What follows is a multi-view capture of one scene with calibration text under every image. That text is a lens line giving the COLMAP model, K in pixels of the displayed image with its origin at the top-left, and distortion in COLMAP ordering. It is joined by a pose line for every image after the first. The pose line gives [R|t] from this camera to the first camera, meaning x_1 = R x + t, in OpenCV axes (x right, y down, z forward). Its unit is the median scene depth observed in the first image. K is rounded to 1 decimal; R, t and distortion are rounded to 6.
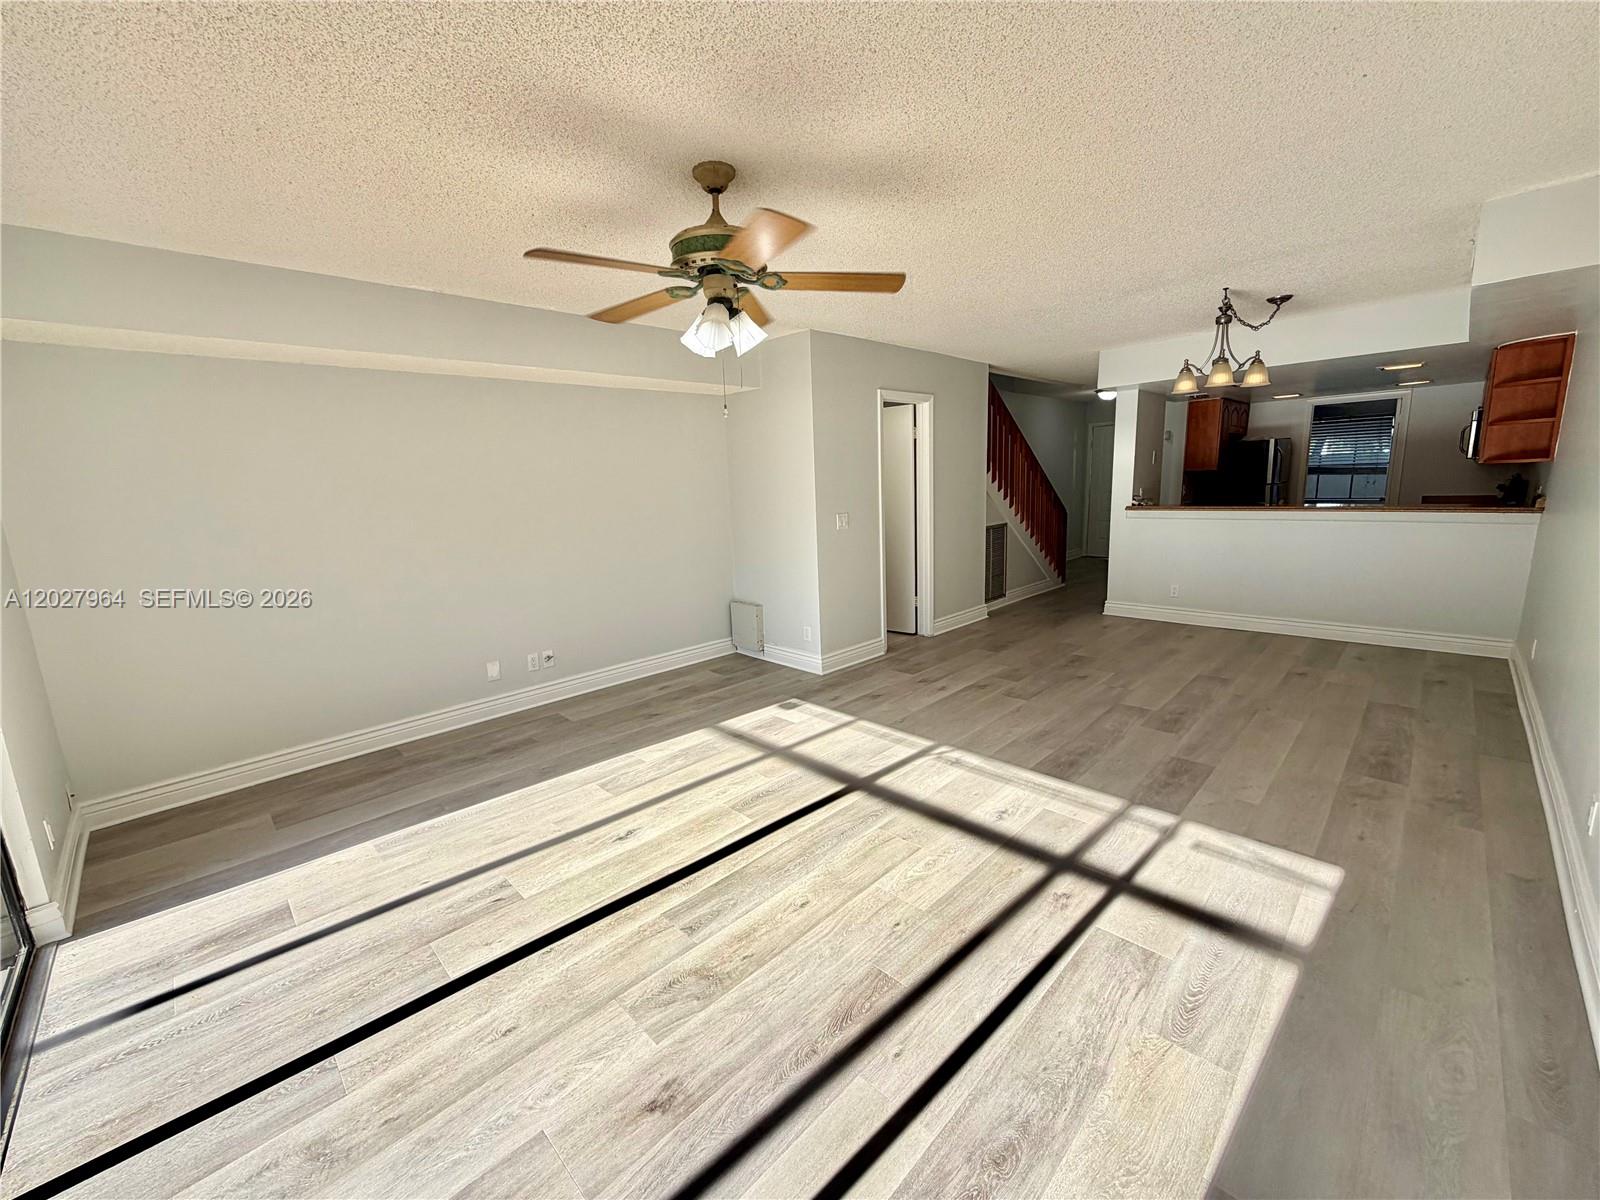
lens RADIAL K [[641.0, 0, 798.4], [0, 641.0, 596.6], [0, 0, 1]] dist [-0.000152, 0.000376]
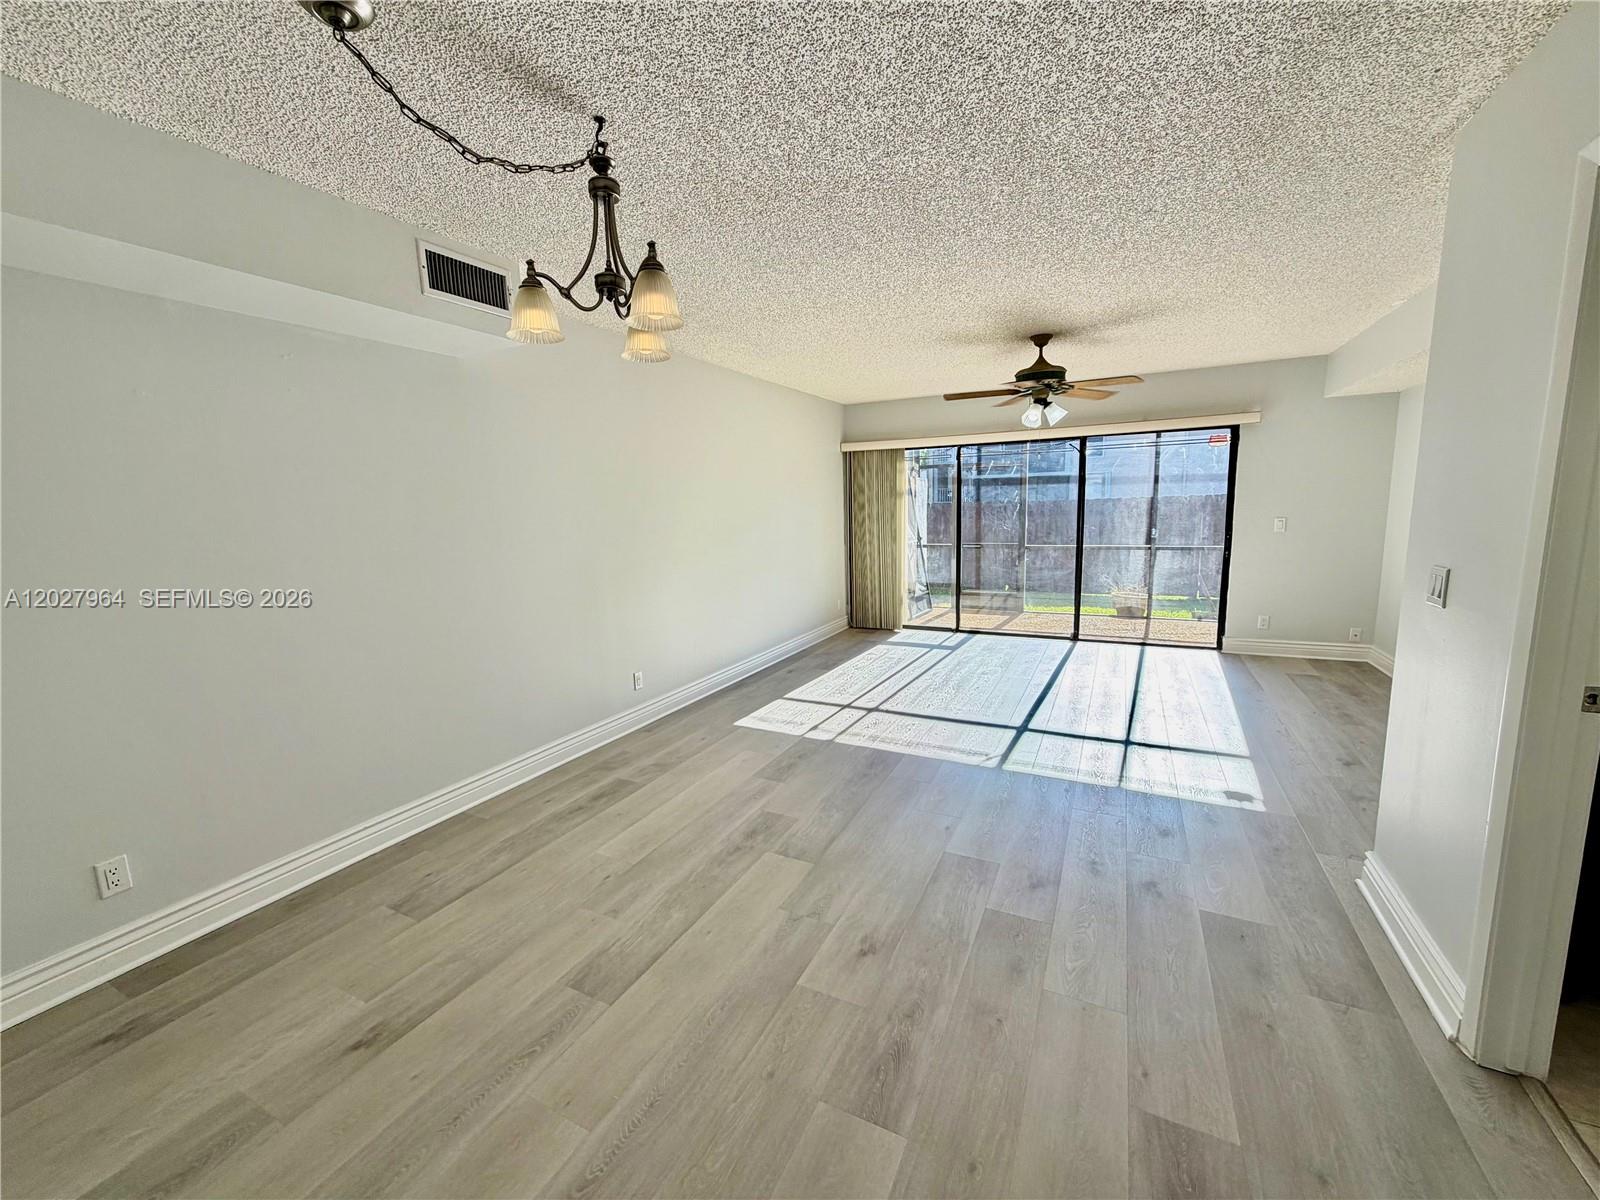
lens RADIAL K [[641.0, 0, 792.5], [0, 641.0, 595.0], [0, 0, 1]] dist [-0.000152, 0.000376]
pose [[-0.950913, 0.110654, -0.289000, 0.675519], [0.012544, 0.946901, 0.321281, -0.295091], [0.309205, 0.301885, -0.901808, 1.489748]]
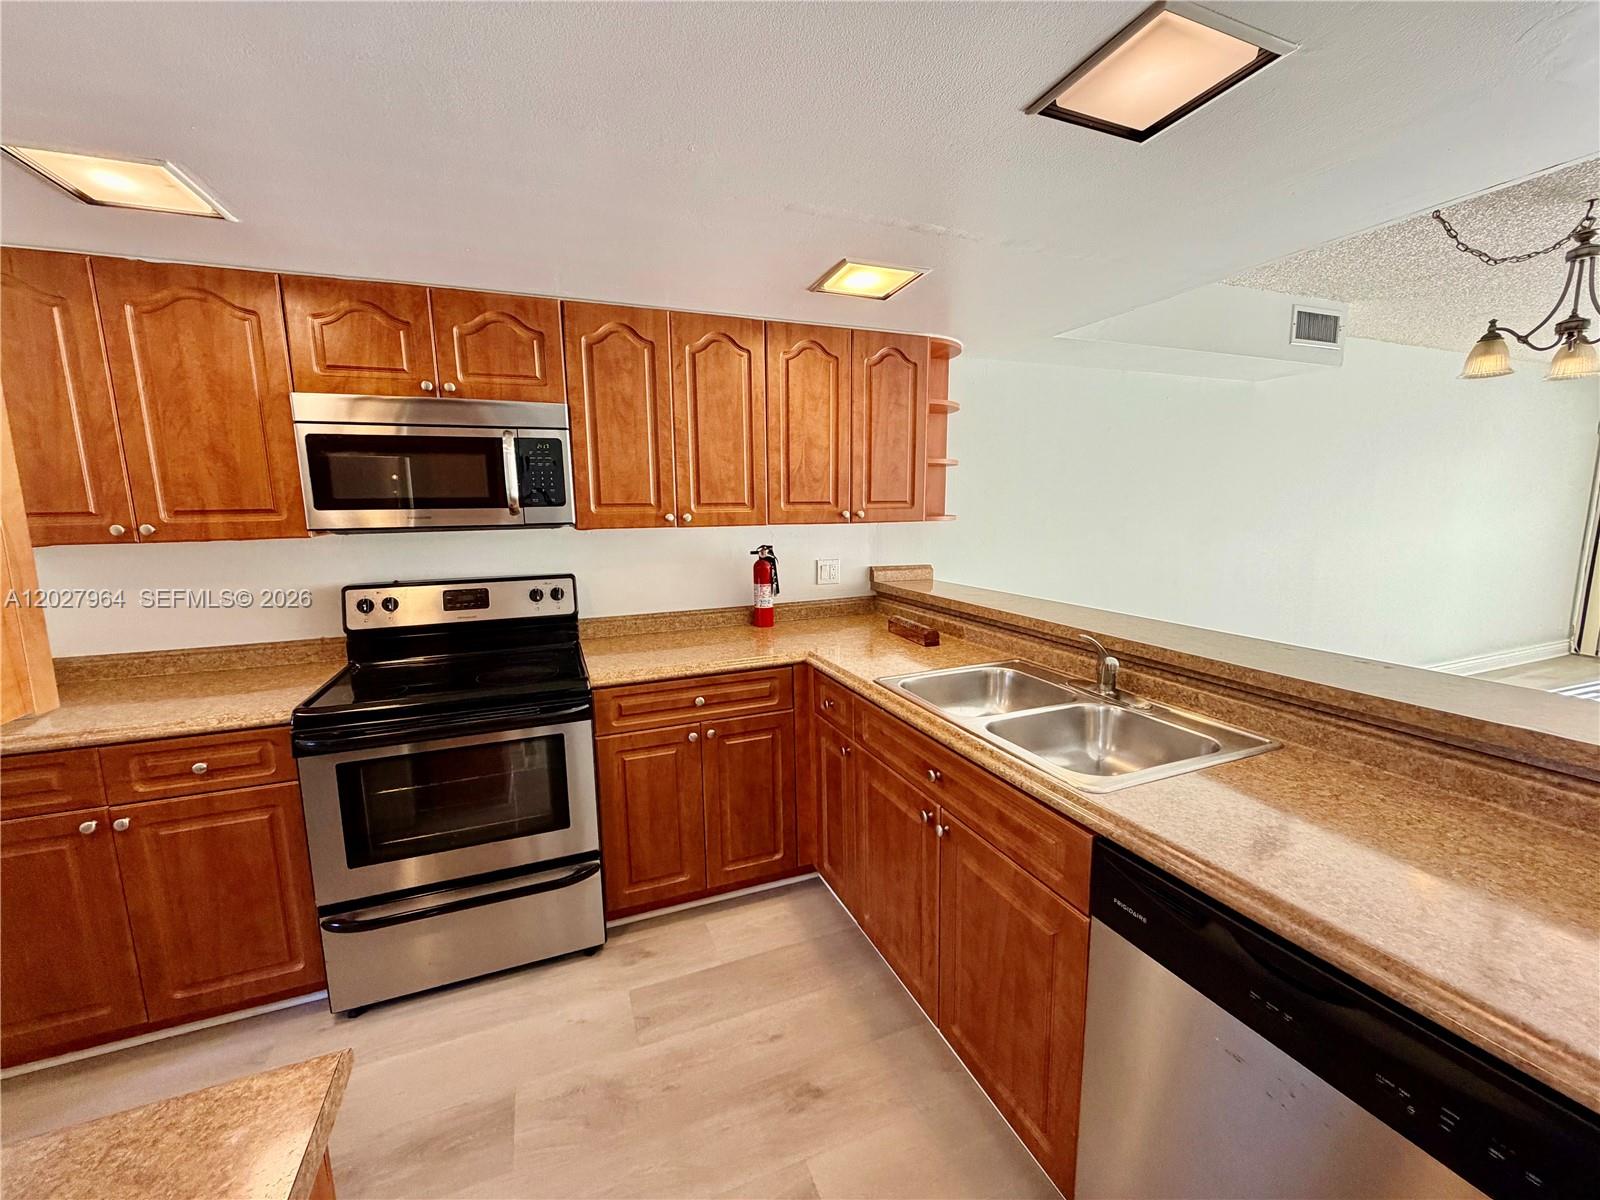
lens RADIAL K [[641.0, 0, 790.8], [0, 641.0, 606.2], [0, 0, 1]] dist [-0.000152, 0.000376]
pose [[-0.919160, -0.012852, 0.393675, 1.032000], [0.116035, 0.946279, 0.301815, -0.370684], [-0.376405, 0.323096, -0.868290, 1.807561]]
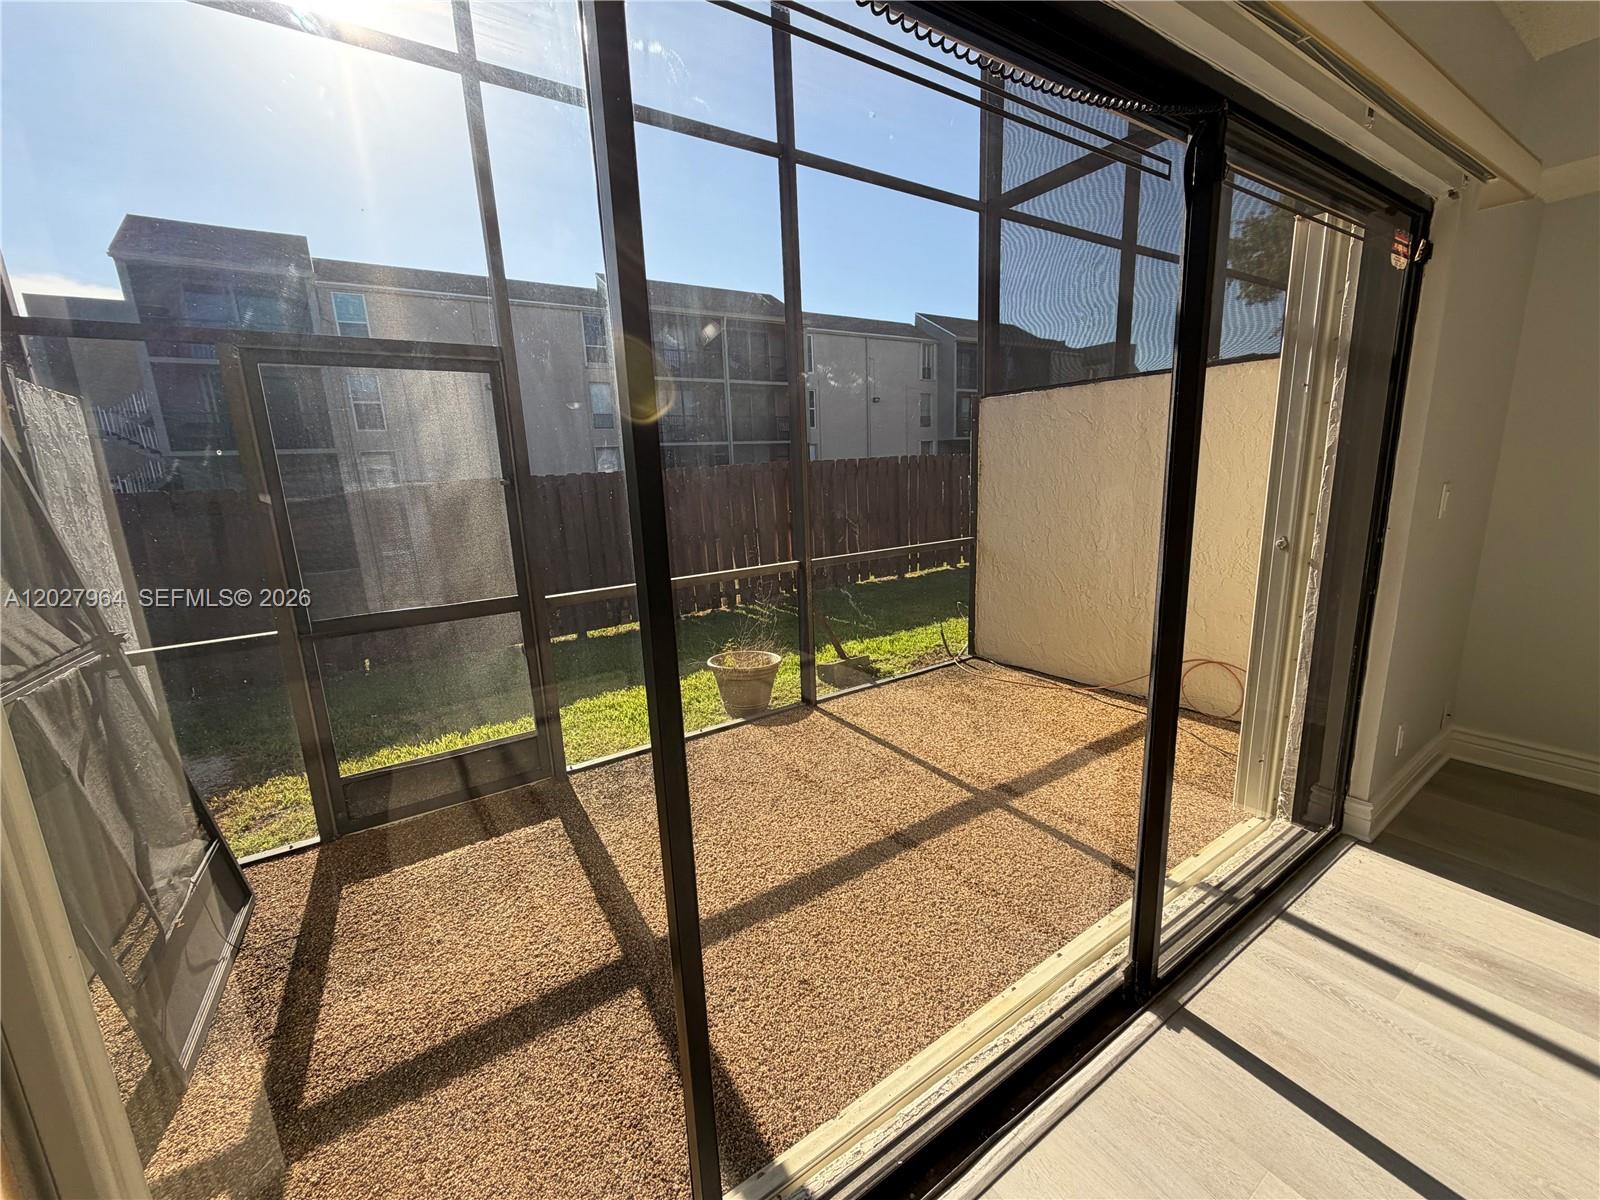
lens RADIAL K [[641.0, 0, 797.8], [0, 641.0, 603.2], [0, 0, 1]] dist [-0.000152, 0.000376]
pose [[-0.195115, 0.248991, -0.948648, -0.070087], [-0.122833, 0.953419, 0.275507, 0.011281], [0.973058, 0.170281, -0.155442, 0.127551]]
